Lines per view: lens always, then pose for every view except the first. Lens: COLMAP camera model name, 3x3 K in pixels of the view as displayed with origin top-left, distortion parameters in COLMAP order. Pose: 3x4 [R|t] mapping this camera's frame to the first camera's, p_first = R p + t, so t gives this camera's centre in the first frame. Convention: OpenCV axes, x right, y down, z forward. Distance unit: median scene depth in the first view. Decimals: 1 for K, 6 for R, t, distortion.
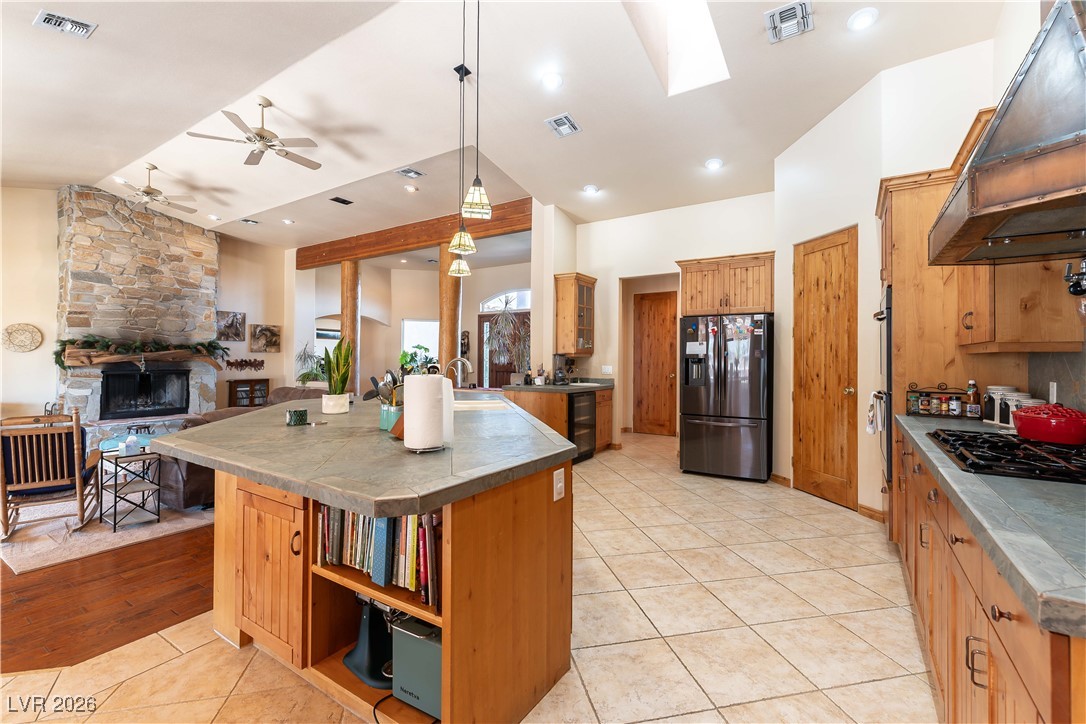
lens RADIAL K [[469.9, 0, 562.2], [0, 469.9, 354.2], [0, 0, 1]] dist [0.001407, -0.000913]
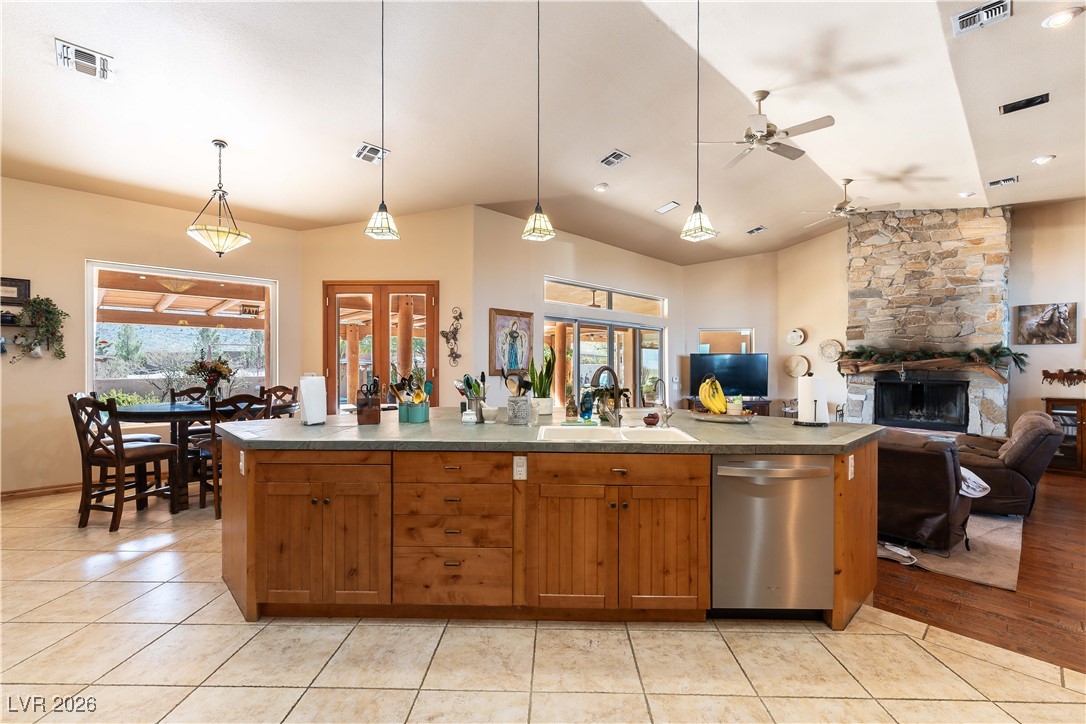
lens RADIAL K [[469.9, 0, 542.1], [0, 469.9, 363.9], [0, 0, 1]] dist [0.001407, -0.000913]
pose [[-0.253654, -0.004597, -0.967284, 0.249805], [0.004746, 0.999971, -0.005997, 0.003861], [0.967283, -0.006111, -0.253625, 0.535396]]
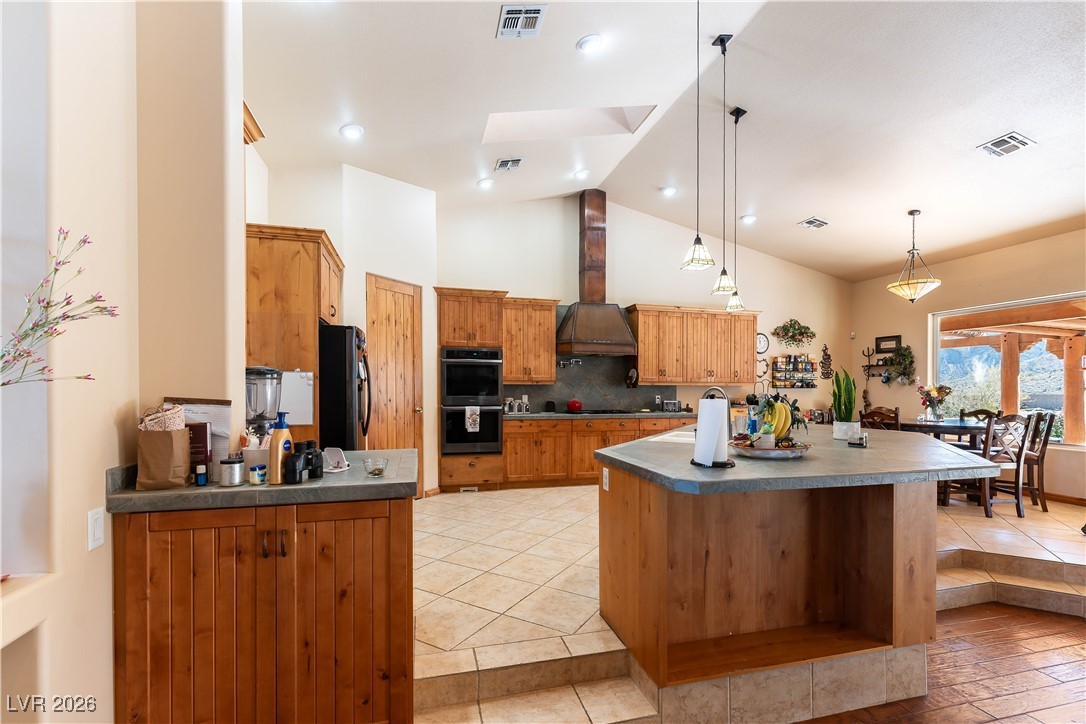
lens RADIAL K [[469.9, 0, 533.1], [0, 469.9, 392.0], [0, 0, 1]] dist [0.001407, -0.000913]
pose [[-0.706557, -0.011506, 0.707563, -0.299656], [-0.013275, 0.999907, 0.003004, 0.009918], [-0.707532, -0.007270, -0.706644, 0.925014]]
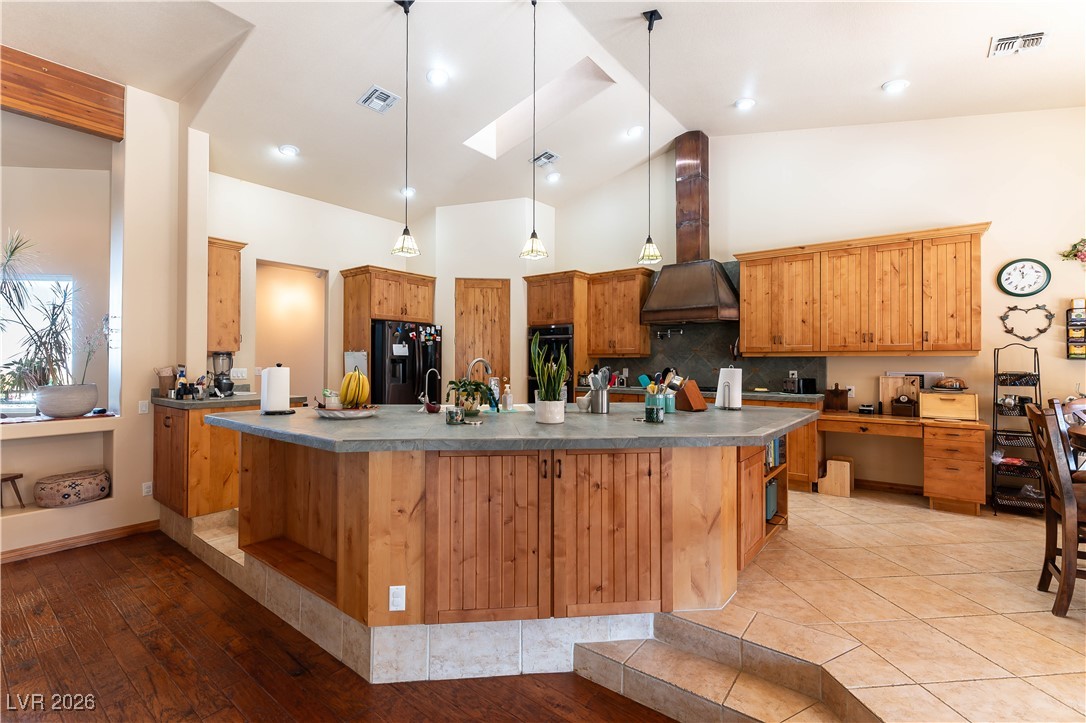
lens RADIAL K [[469.9, 0, 528.0], [0, 469.9, 359.1], [0, 0, 1]] dist [0.001407, -0.000913]
pose [[0.136965, 0.002714, 0.990572, -0.545169], [-0.011575, 0.999932, -0.001139, 0.004859], [-0.990508, -0.011309, 0.136987, 0.376887]]
